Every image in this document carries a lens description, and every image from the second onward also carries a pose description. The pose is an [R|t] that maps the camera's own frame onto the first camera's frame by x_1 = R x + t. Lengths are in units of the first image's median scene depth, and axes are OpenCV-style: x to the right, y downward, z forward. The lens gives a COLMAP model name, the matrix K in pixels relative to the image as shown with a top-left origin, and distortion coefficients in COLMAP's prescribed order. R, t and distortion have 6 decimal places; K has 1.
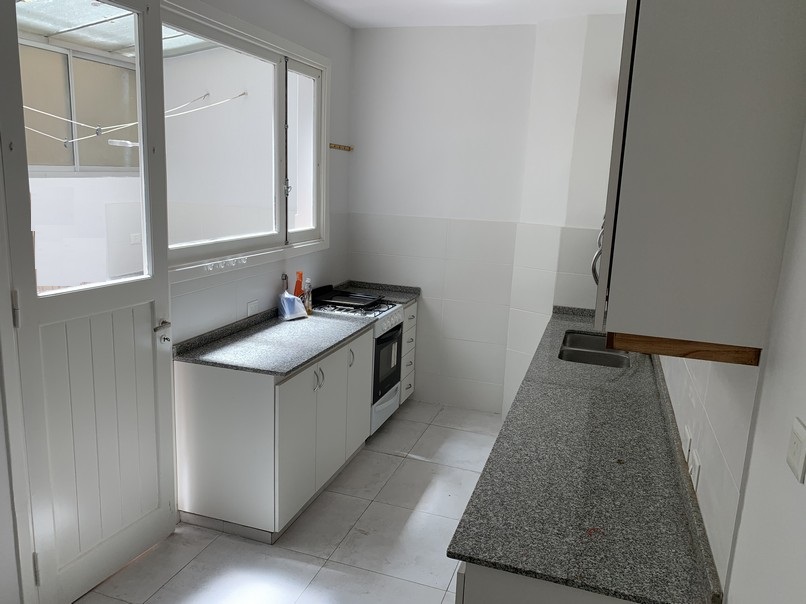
lens RADIAL K [[618.3, 0, 400.3], [0, 618.3, 300.0], [0, 0, 1]] dist [0.032761, -0.046168]
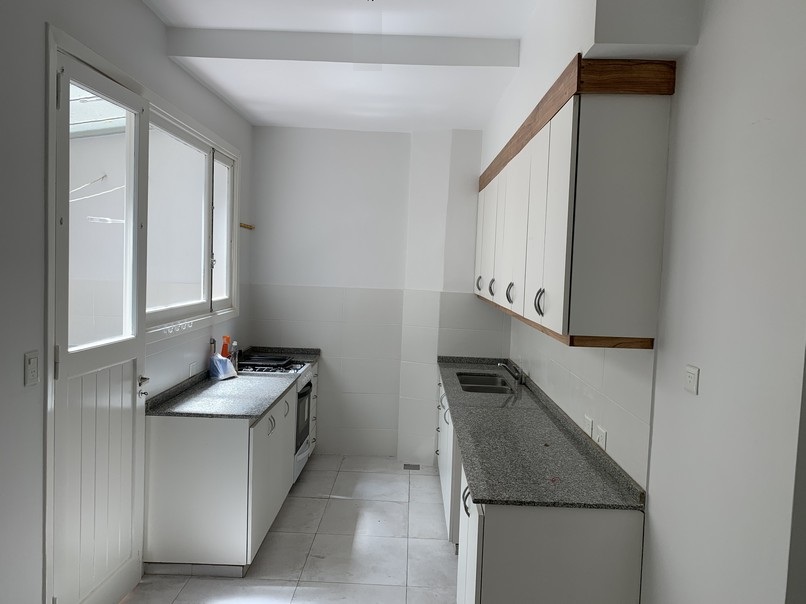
lens RADIAL K [[618.3, 0, 405.9], [0, 618.3, 300.7], [0, 0, 1]] dist [0.032761, -0.046168]
pose [[0.951109, -0.025358, 0.307814, -0.200754], [0.064341, 0.991026, -0.117165, 0.042675], [-0.302080, 0.131242, 0.944205, -0.148047]]
